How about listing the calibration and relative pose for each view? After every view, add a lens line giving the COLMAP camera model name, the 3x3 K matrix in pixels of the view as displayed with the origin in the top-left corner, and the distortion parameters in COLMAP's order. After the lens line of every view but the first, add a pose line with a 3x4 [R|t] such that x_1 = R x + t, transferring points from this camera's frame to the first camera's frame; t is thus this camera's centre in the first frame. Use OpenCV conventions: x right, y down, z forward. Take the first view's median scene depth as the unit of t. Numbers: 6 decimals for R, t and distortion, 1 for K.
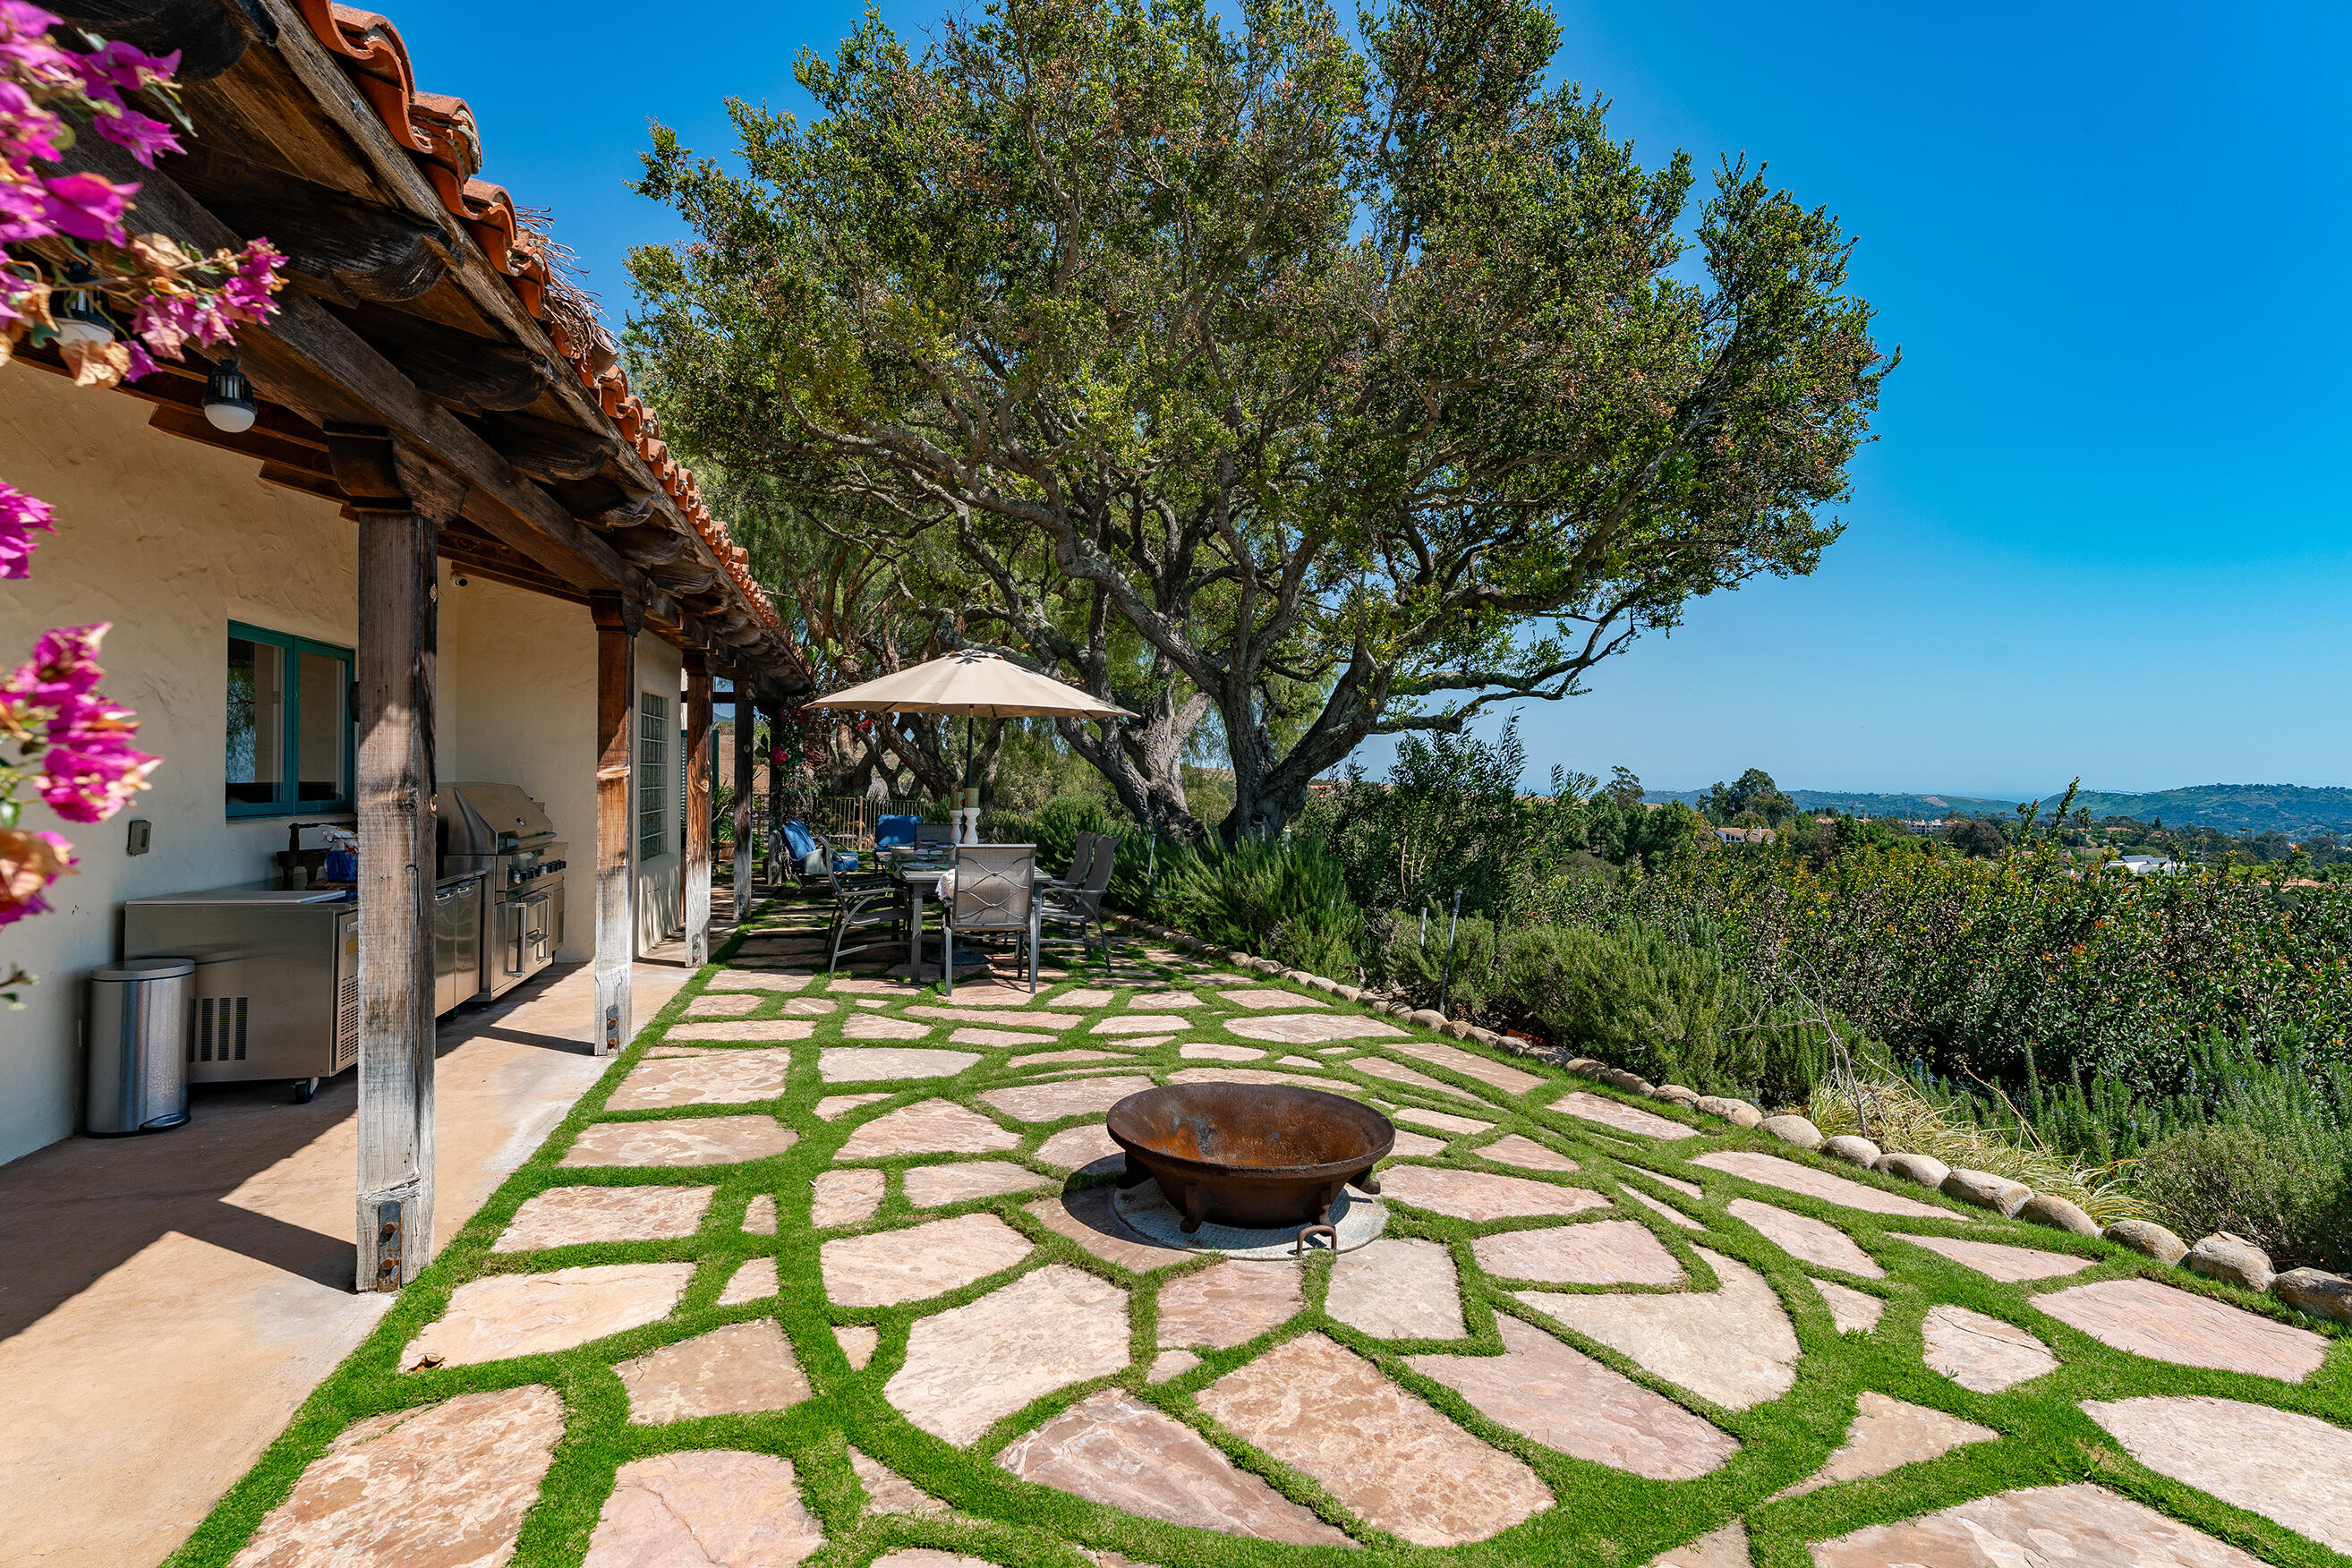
lens RADIAL K [[1109.1, 0, 1175.5], [0, 1109.1, 771.9], [0, 0, 1]] dist [-0.001656, -0.000147]
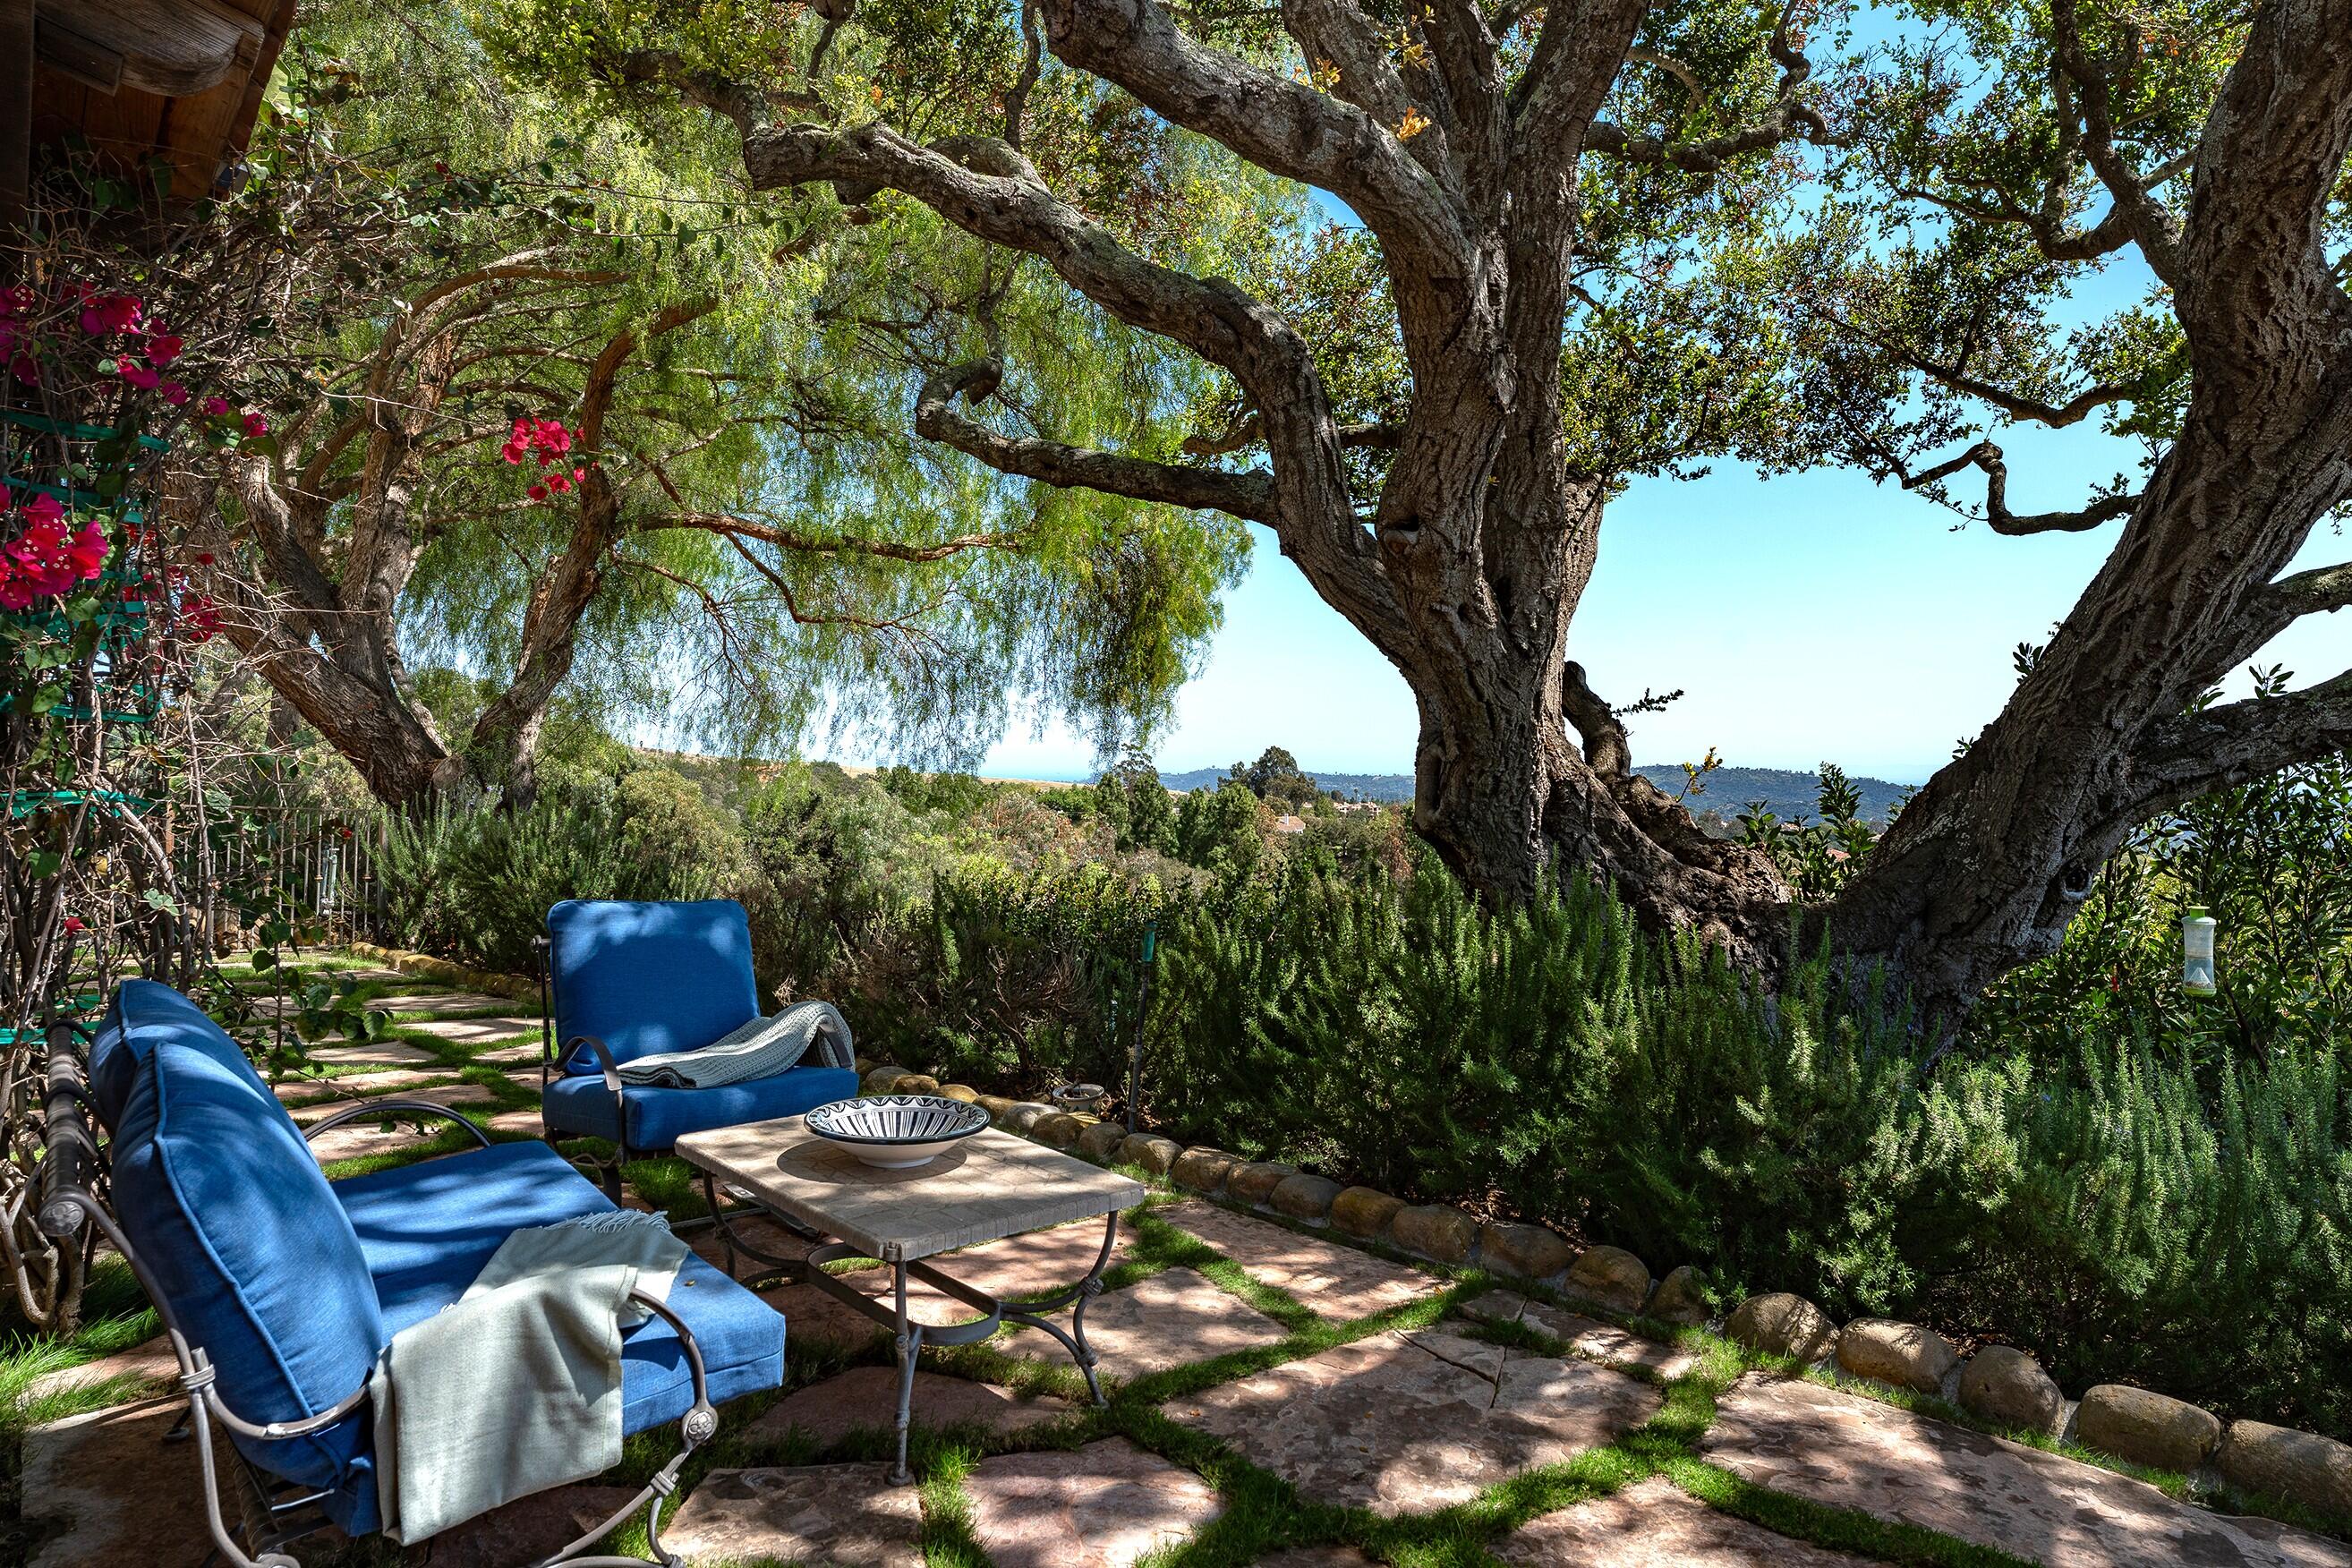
lens RADIAL K [[1418.7, 0, 1182.3], [0, 1418.7, 763.2], [0, 0, 1]] dist [0.004961, 0.000321]
pose [[0.908321, 0.000957, 0.418273, -0.336309], [-0.005089, 0.999949, 0.008762, 0.011242], [-0.418243, -0.010087, 0.908279, 0.881327]]
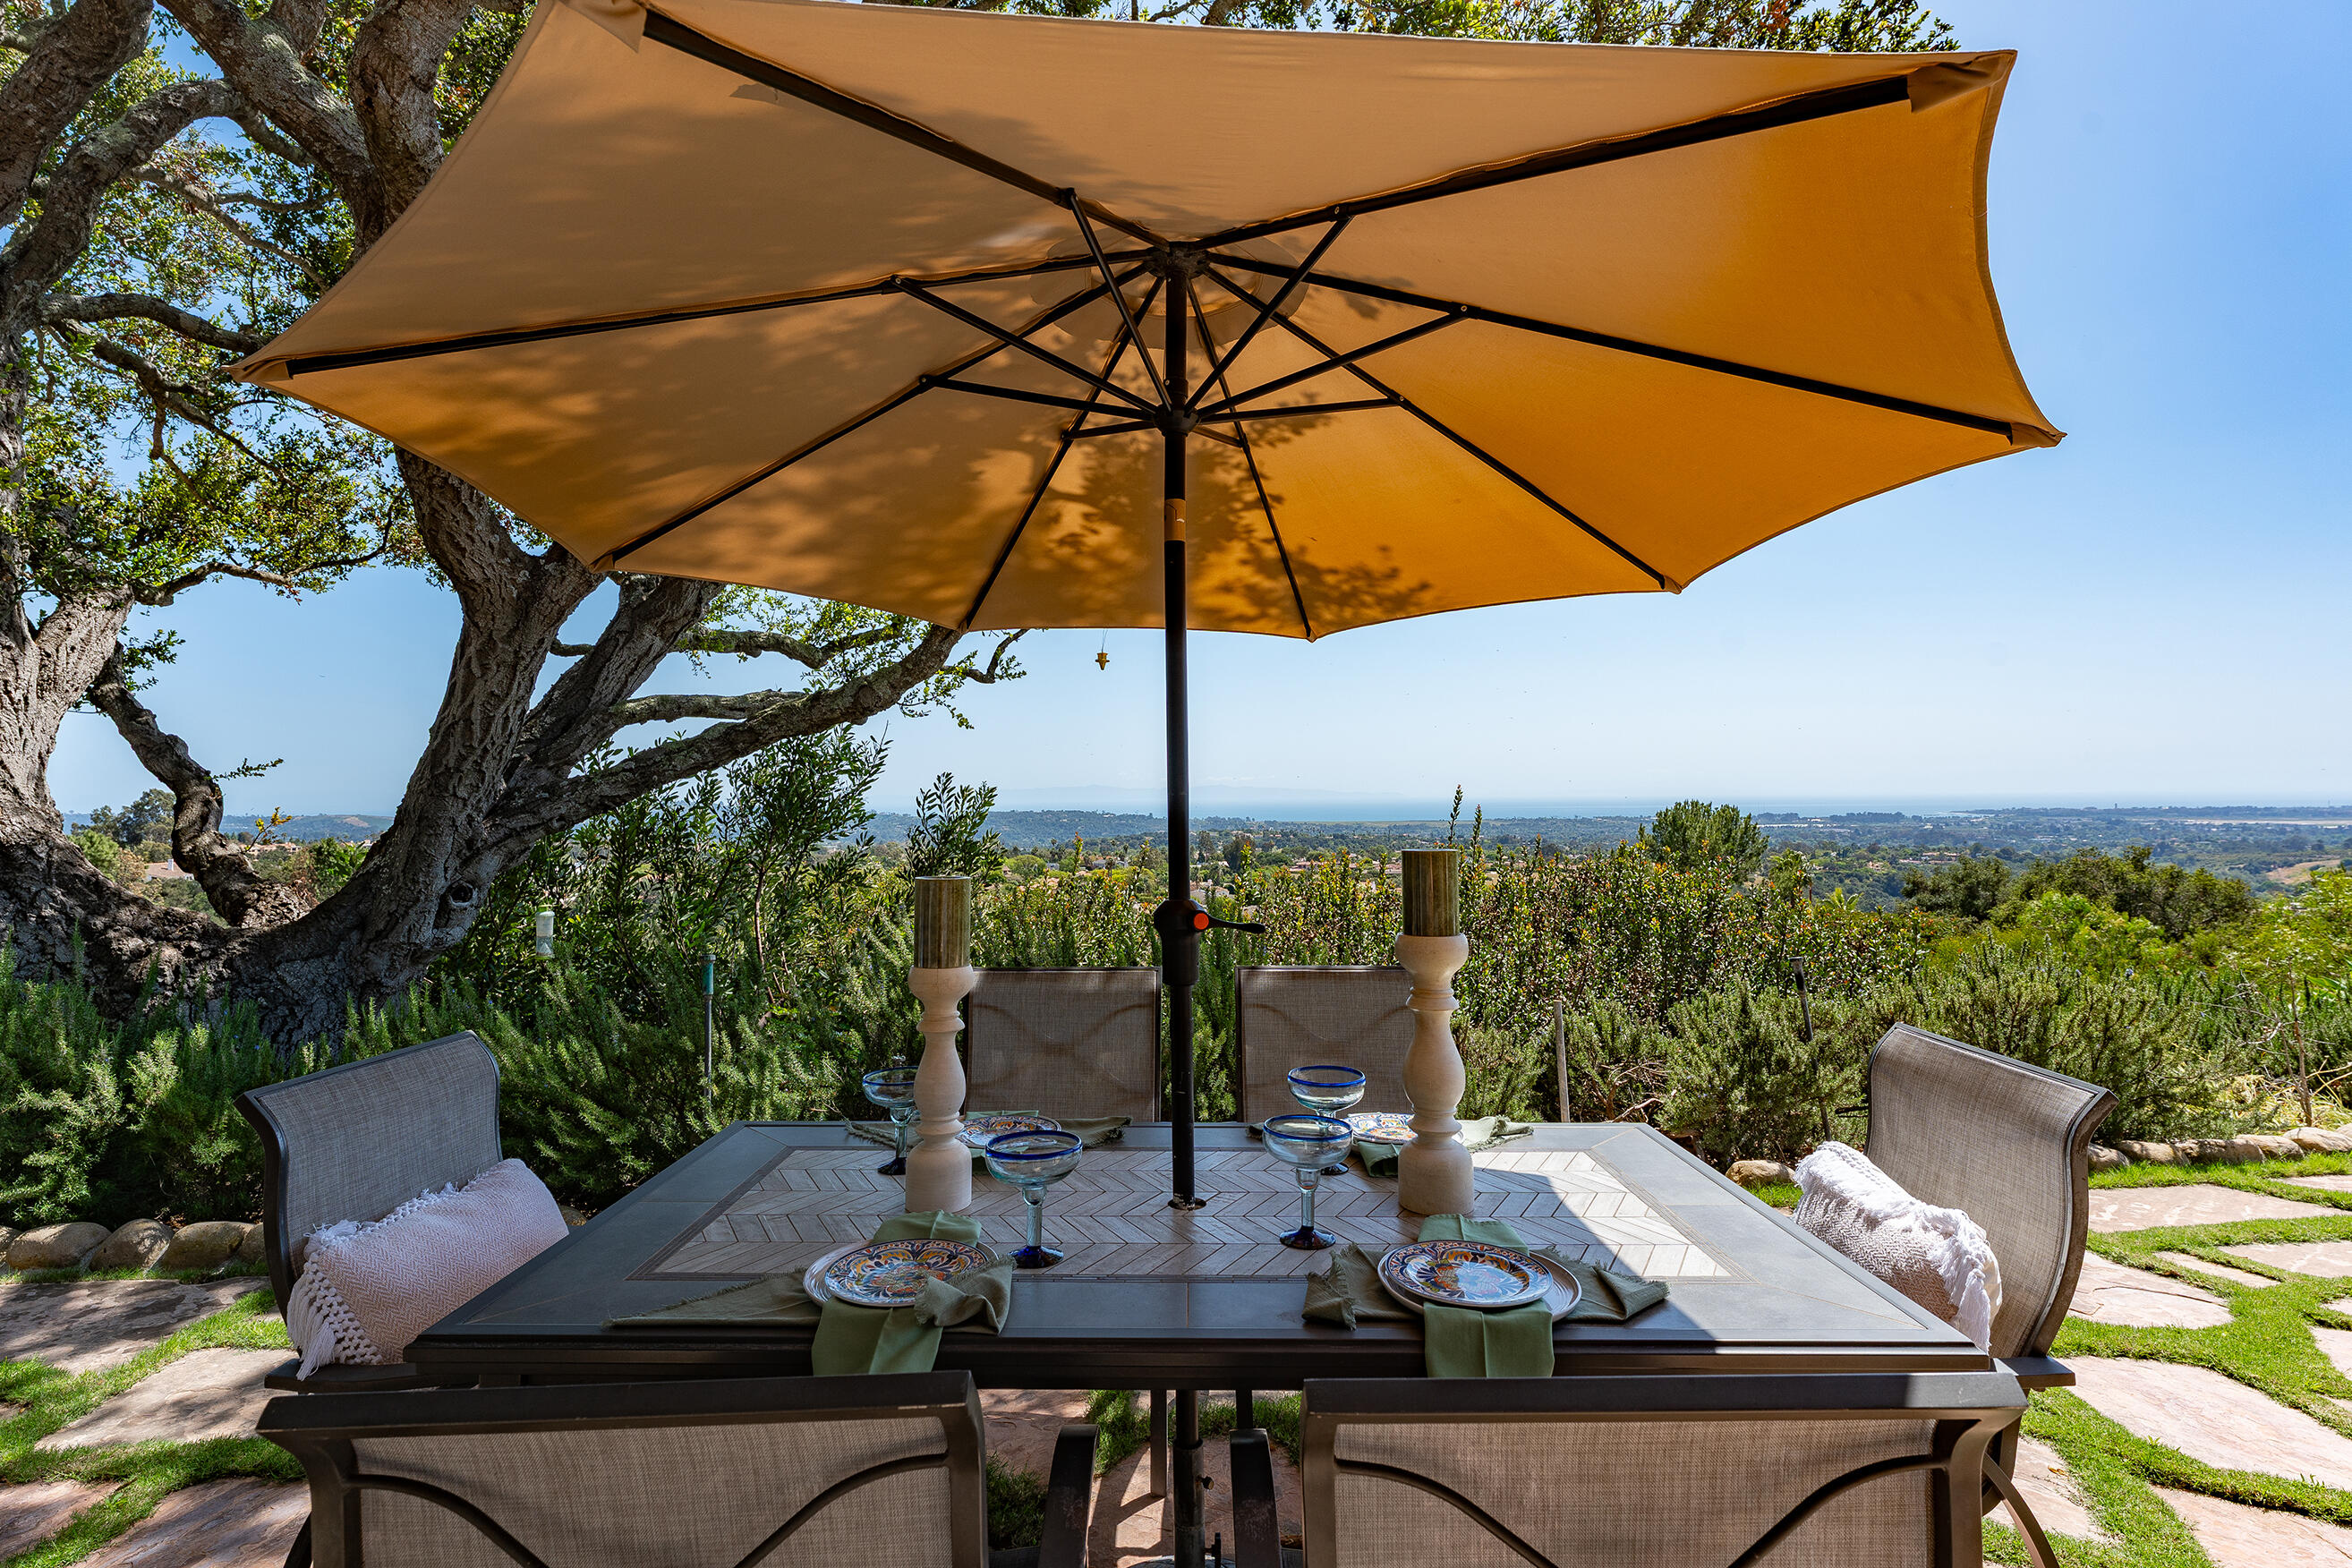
lens RADIAL K [[1109.1, 0, 1175.5], [0, 1109.1, 771.9], [0, 0, 1]] dist [-0.001656, -0.000147]
pose [[0.327446, 0.007930, 0.944837, -0.286419], [0.008736, 0.999897, -0.011420, 0.000239], [-0.944829, 0.011993, 0.327343, 0.667337]]
